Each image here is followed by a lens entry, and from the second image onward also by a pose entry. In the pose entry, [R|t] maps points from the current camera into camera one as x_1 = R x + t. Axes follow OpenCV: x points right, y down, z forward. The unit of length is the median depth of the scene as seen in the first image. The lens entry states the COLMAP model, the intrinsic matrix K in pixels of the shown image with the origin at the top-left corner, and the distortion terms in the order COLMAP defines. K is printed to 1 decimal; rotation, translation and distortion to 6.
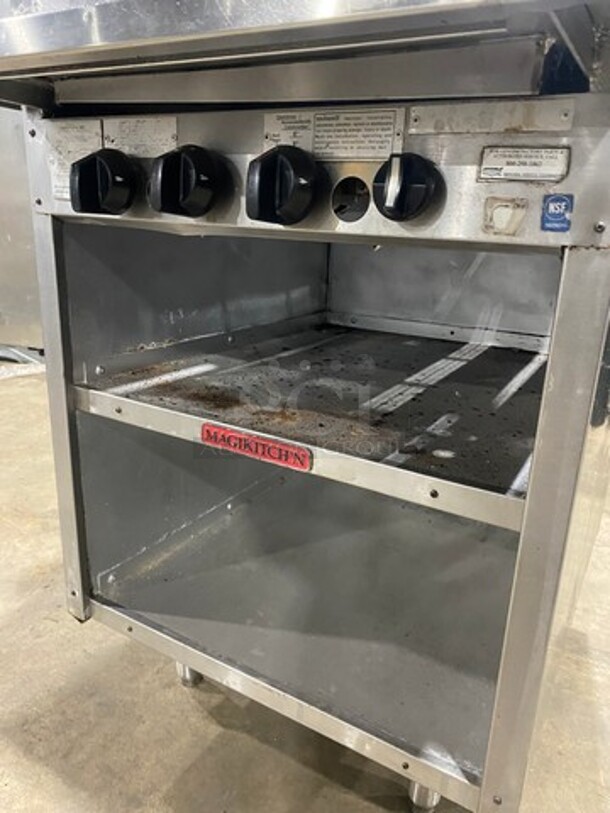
lens RADIAL K [[614.2, 0, 299.8], [0, 614.2, 410.5], [0, 0, 1]] dist [0.014480, -0.000771]
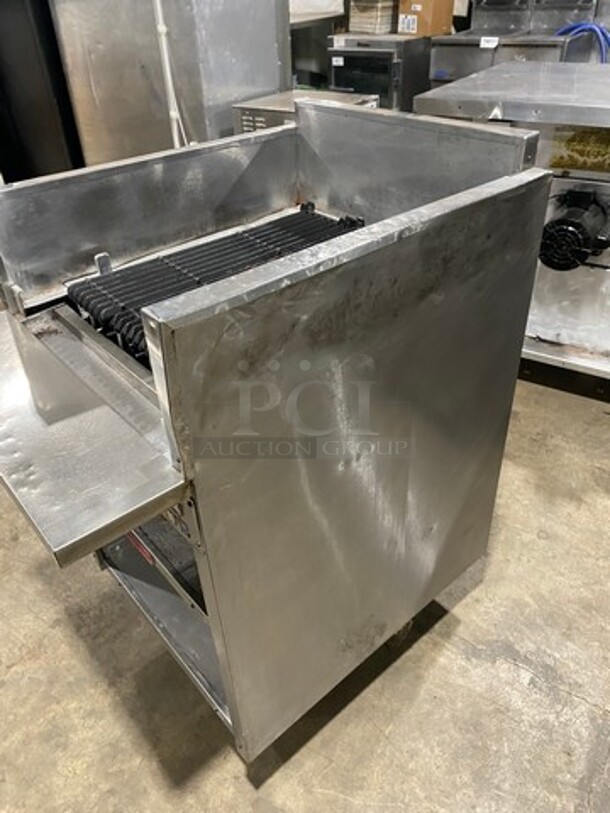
lens RADIAL K [[614.2, 0, 303.9], [0, 614.2, 406.7], [0, 0, 1]] dist [0.014480, -0.000771]
pose [[0.945930, 0.117825, -0.302214, 0.648339], [-0.021975, 0.952832, 0.302700, -0.626371], [0.323624, -0.279692, 0.903902, -0.229730]]
